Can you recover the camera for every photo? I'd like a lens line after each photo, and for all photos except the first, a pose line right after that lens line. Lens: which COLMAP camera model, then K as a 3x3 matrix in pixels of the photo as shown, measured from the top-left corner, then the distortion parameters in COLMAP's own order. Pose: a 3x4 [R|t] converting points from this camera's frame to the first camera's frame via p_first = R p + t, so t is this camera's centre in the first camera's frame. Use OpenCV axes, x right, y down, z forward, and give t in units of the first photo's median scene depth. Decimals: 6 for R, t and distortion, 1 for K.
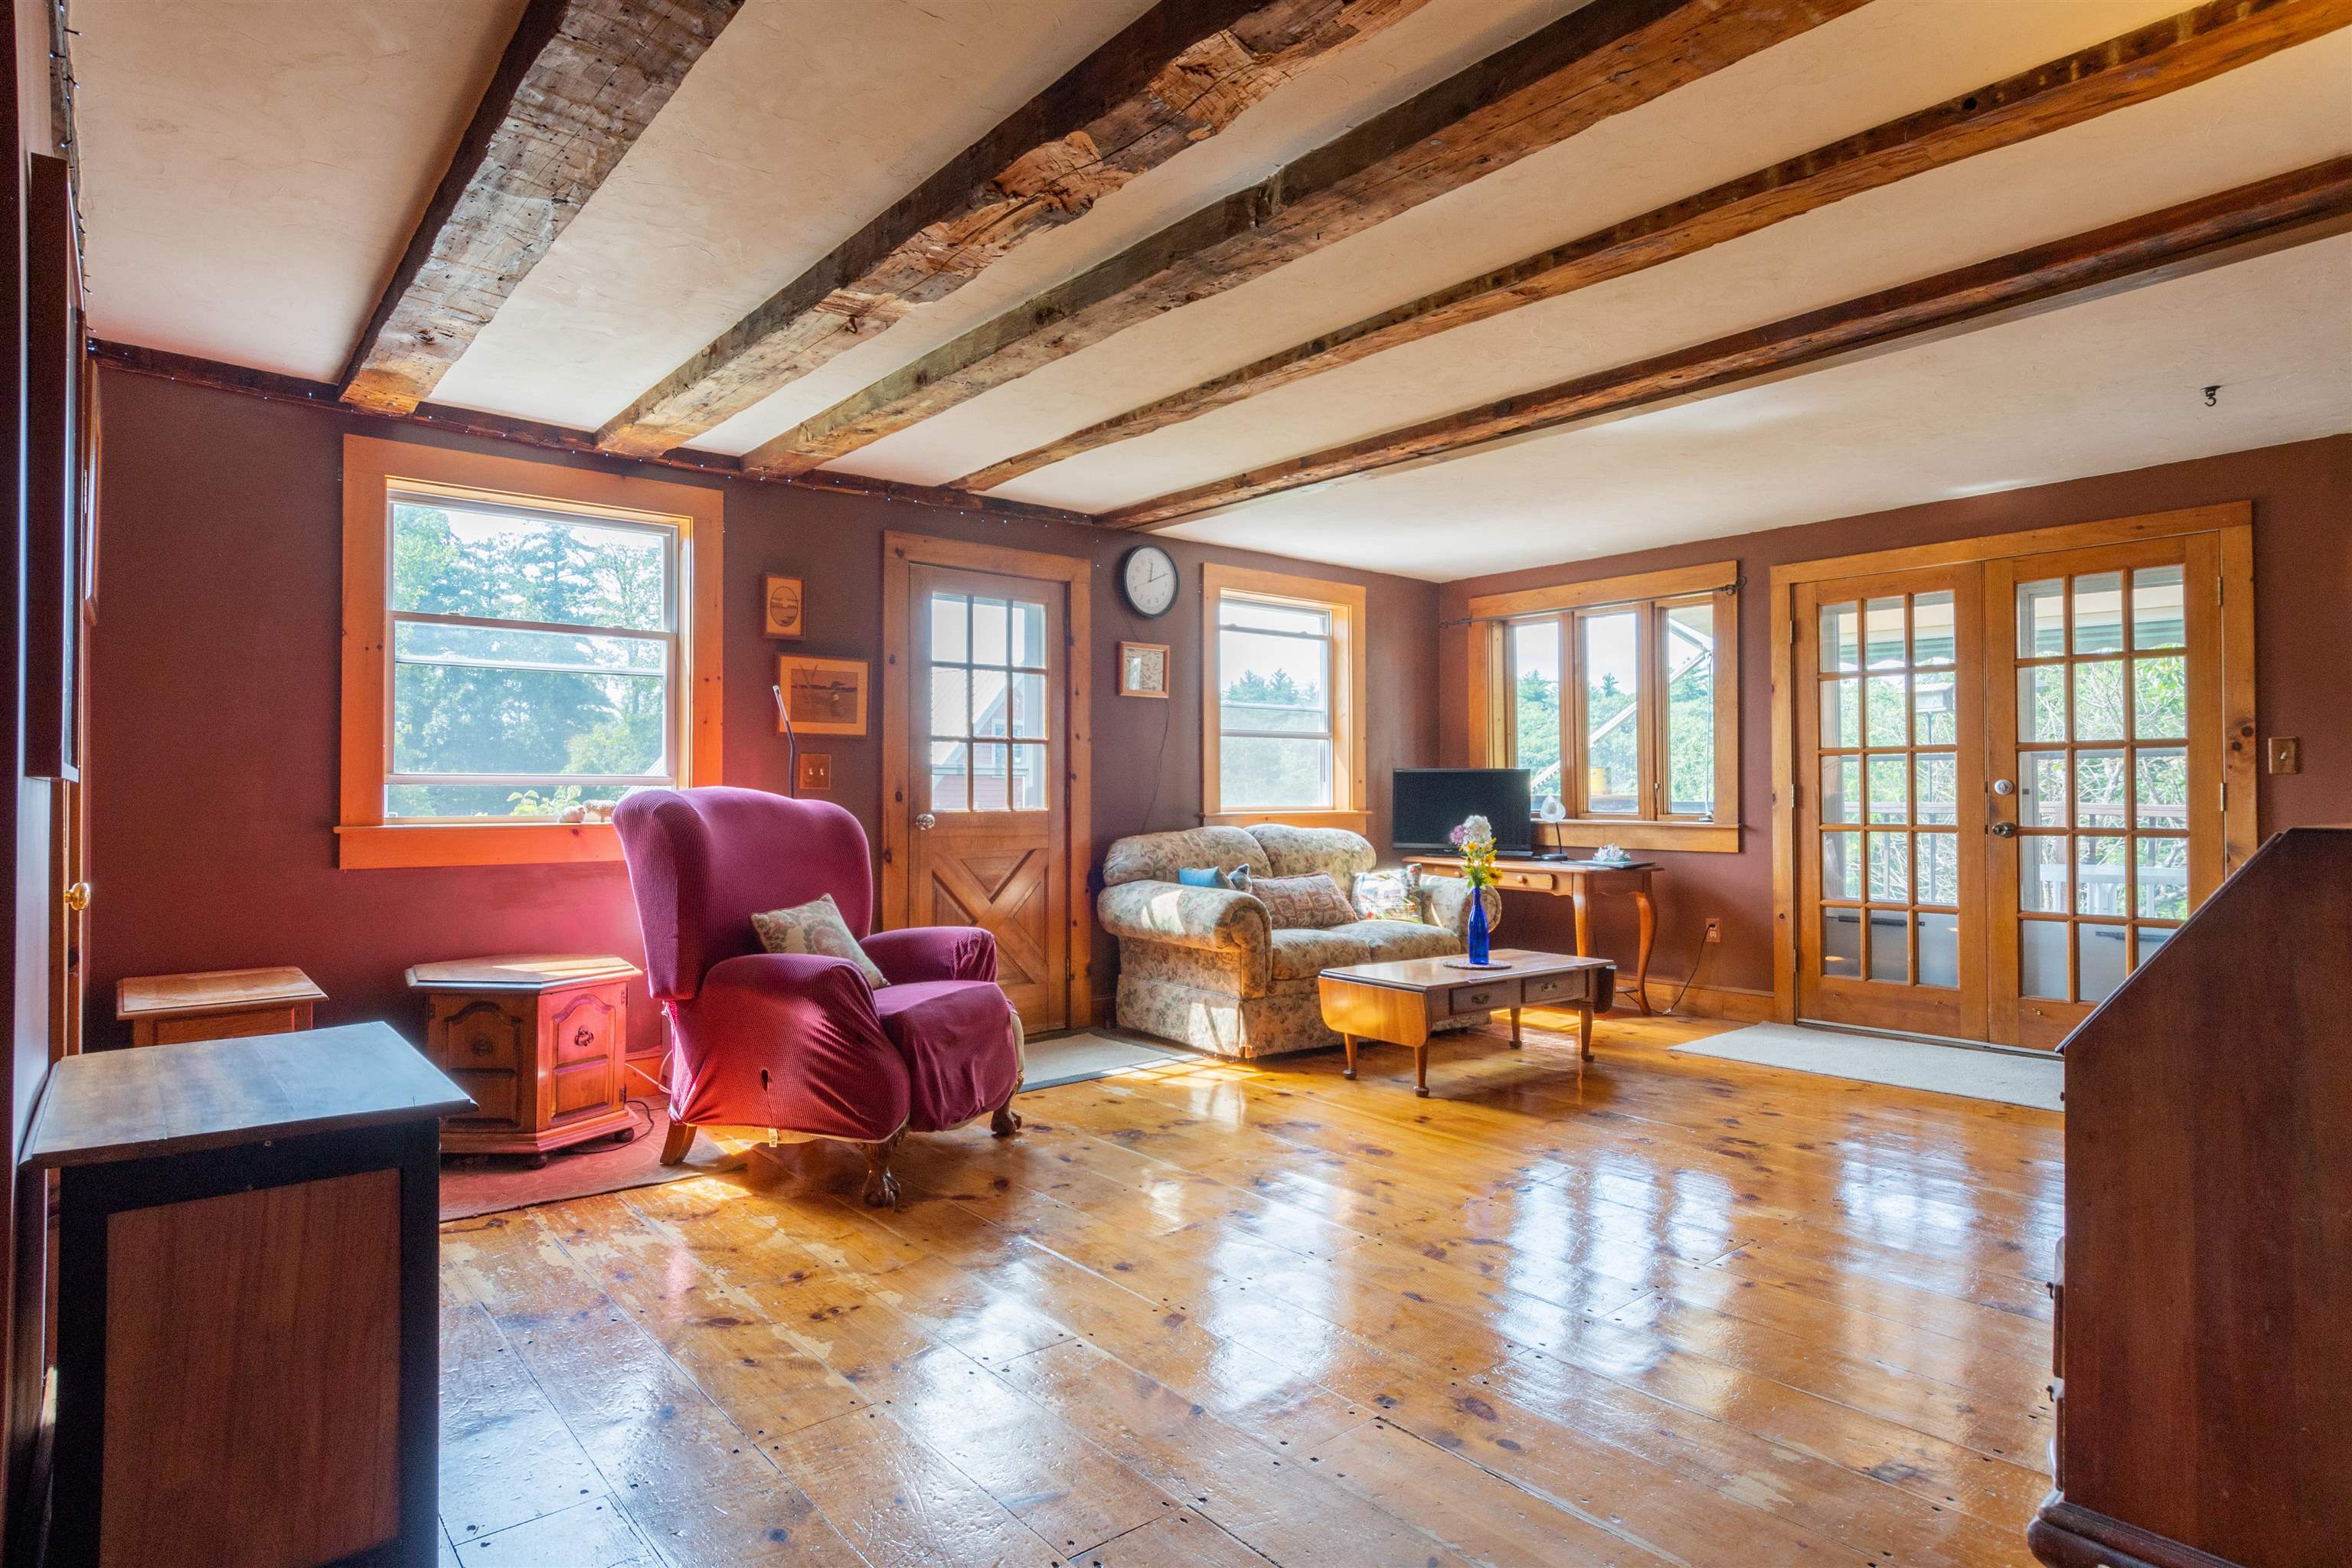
lens RADIAL K [[1281.6, 0, 1087.8], [0, 1281.6, 777.0], [0, 0, 1]] dist [0.011070, -0.003992]
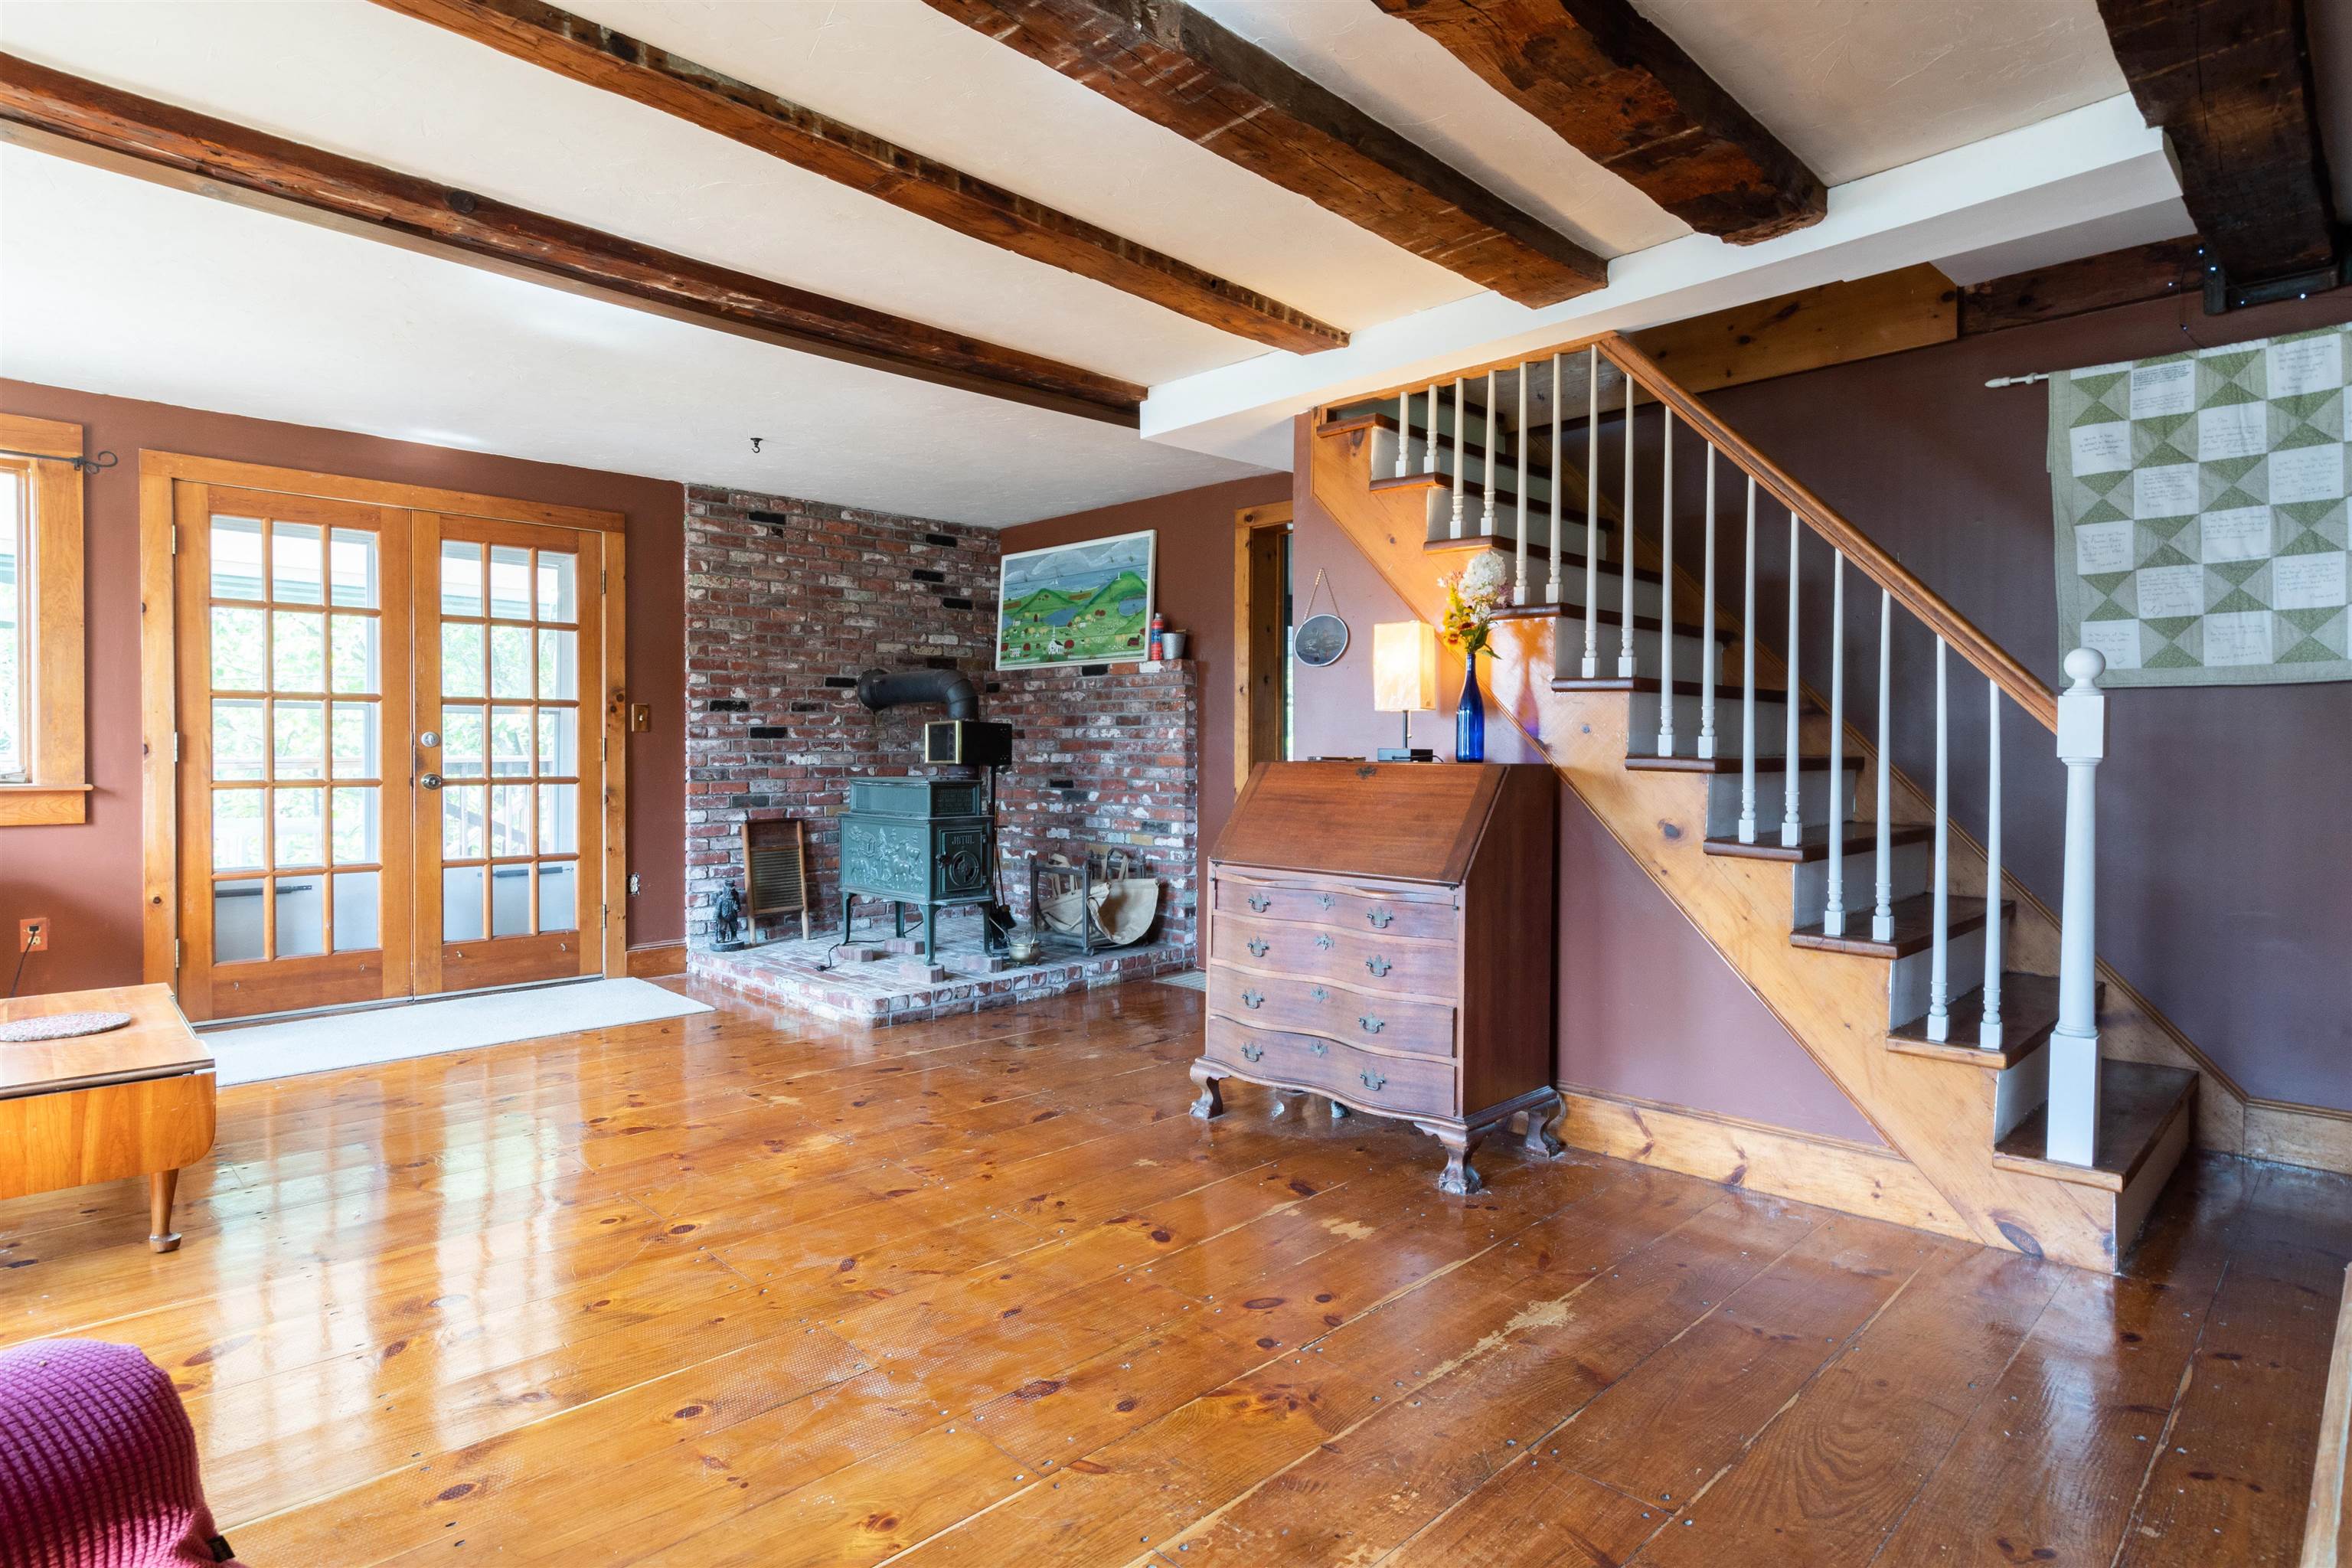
lens RADIAL K [[1303.2, 0, 1082.0], [0, 1303.2, 769.6], [0, 0, 1]] dist [0.018327, -0.000559]
pose [[-0.128620, -0.013360, 0.991604, -0.386433], [-0.016930, 0.999793, 0.011275, 0.011735], [-0.991549, -0.015338, -0.128820, 0.646812]]
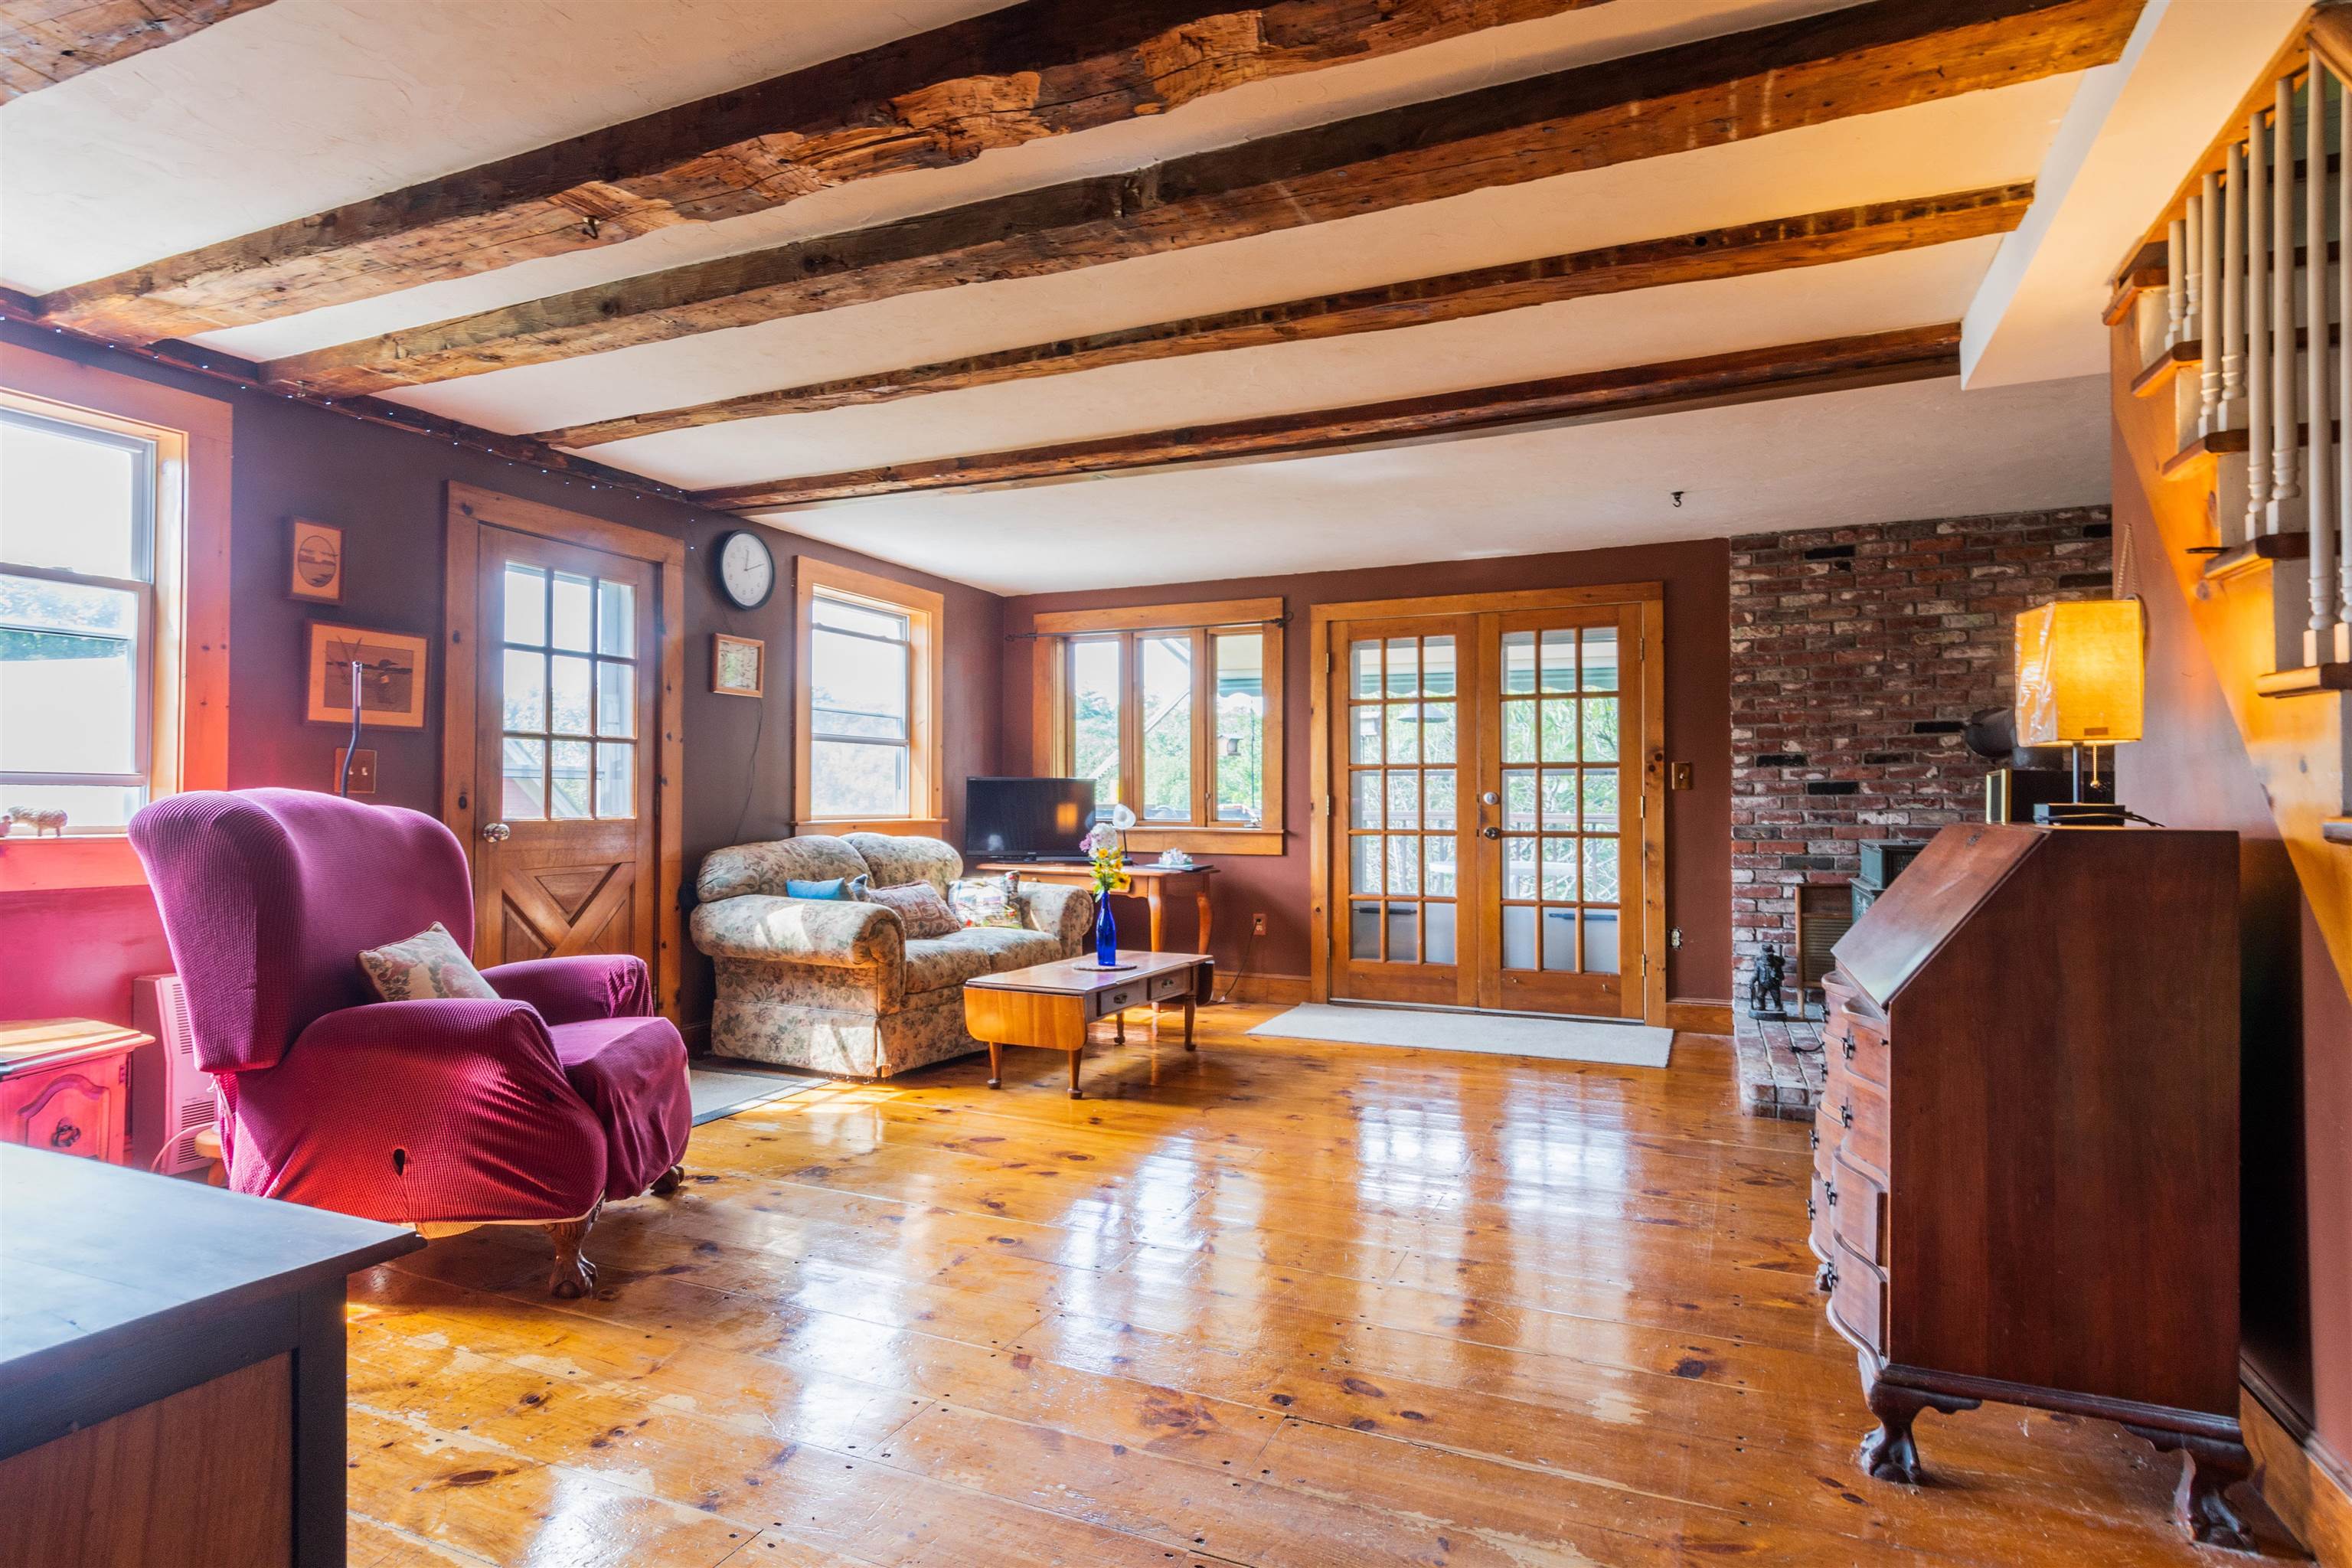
lens RADIAL K [[1281.6, 0, 1102.7], [0, 1281.6, 782.6], [0, 0, 1]] dist [0.011070, -0.003992]
pose [[0.890638, 0.011297, 0.454572, -0.181498], [-0.010264, 0.999936, -0.004741, 0.002440], [-0.454596, -0.000443, 0.890698, 0.080773]]
